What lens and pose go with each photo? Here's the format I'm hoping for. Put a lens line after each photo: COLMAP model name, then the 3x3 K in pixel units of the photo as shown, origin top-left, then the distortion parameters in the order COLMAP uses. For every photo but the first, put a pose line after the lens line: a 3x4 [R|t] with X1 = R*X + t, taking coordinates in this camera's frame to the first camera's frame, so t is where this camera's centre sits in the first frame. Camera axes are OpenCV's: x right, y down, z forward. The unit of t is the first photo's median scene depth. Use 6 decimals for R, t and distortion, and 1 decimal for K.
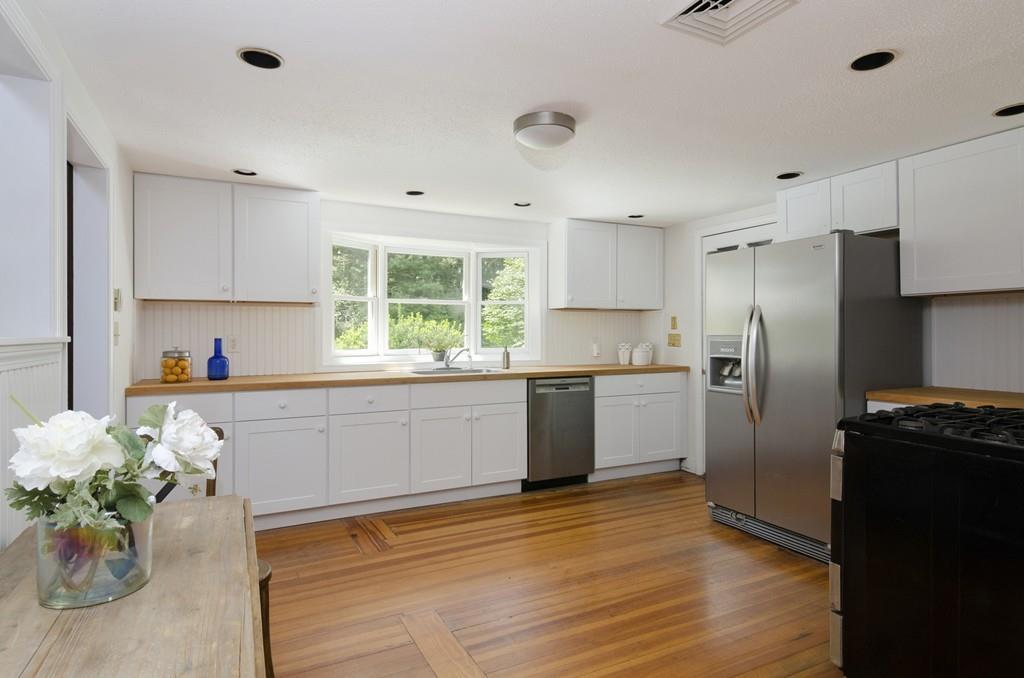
lens RADIAL K [[550.8, 0, 512.0], [0, 550.8, 339.0], [0, 0, 1]] dist [0.001059, -0.001206]
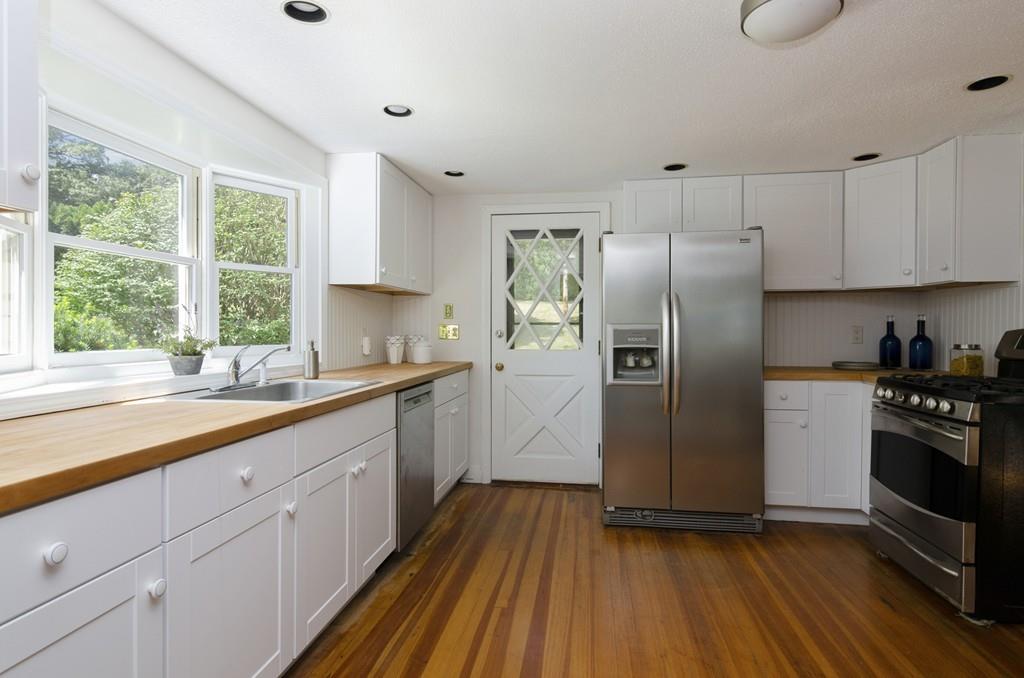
lens RADIAL K [[550.8, 0, 512.0], [0, 550.8, 339.0], [0, 0, 1]] dist [0.001059, -0.001206]
pose [[0.583576, -0.013882, 0.811940, -0.424484], [0.009038, 0.999903, 0.010599, 0.006746], [-0.812008, 0.001153, 0.583645, 0.542625]]
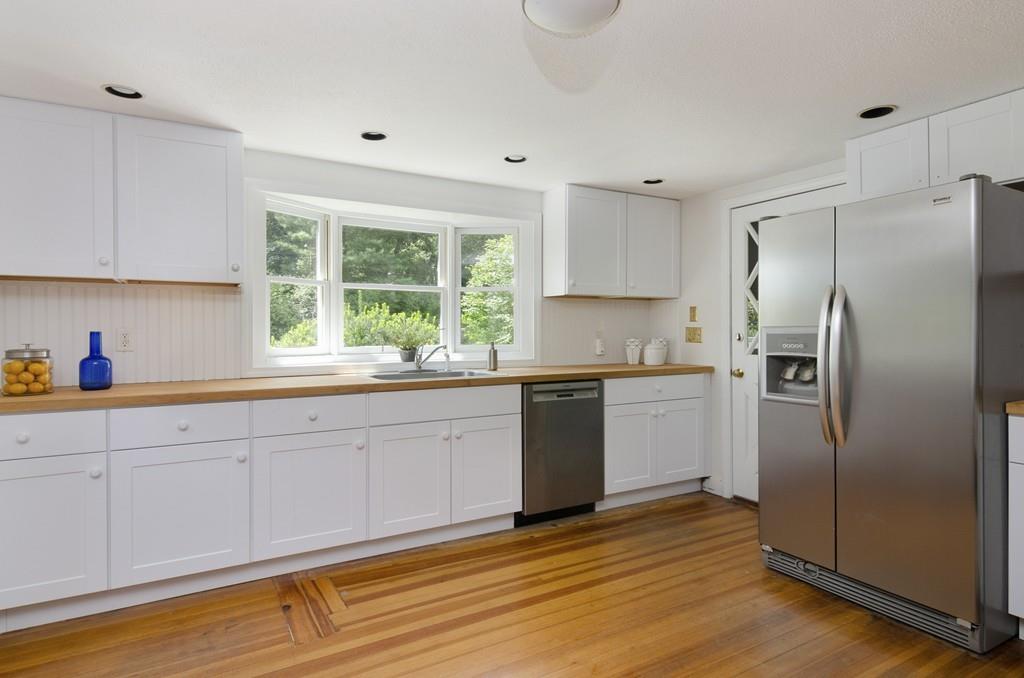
lens RADIAL K [[550.8, 0, 512.0], [0, 550.8, 339.0], [0, 0, 1]] dist [0.001059, -0.001206]
pose [[0.998864, -0.002330, 0.047585, -0.023992], [0.002140, 0.999990, 0.004047, 0.005848], [-0.047594, -0.003941, 0.998859, 0.231092]]
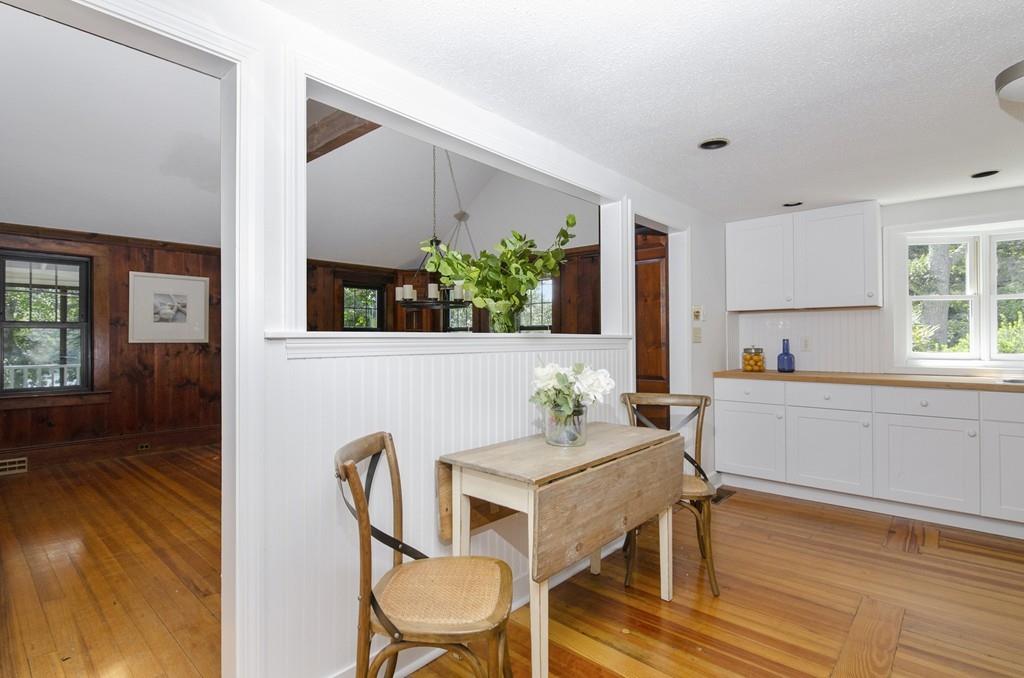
lens RADIAL K [[502.1, 0, 512.0], [0, 502.1, 339.0], [0, 0, 1]] dist [0.000237, -0.000194]
pose [[0.364156, 0.000051, -0.931338, 0.273485], [-0.006756, 0.999974, -0.002587, 0.004752], [0.931314, 0.007234, 0.364146, -0.000111]]
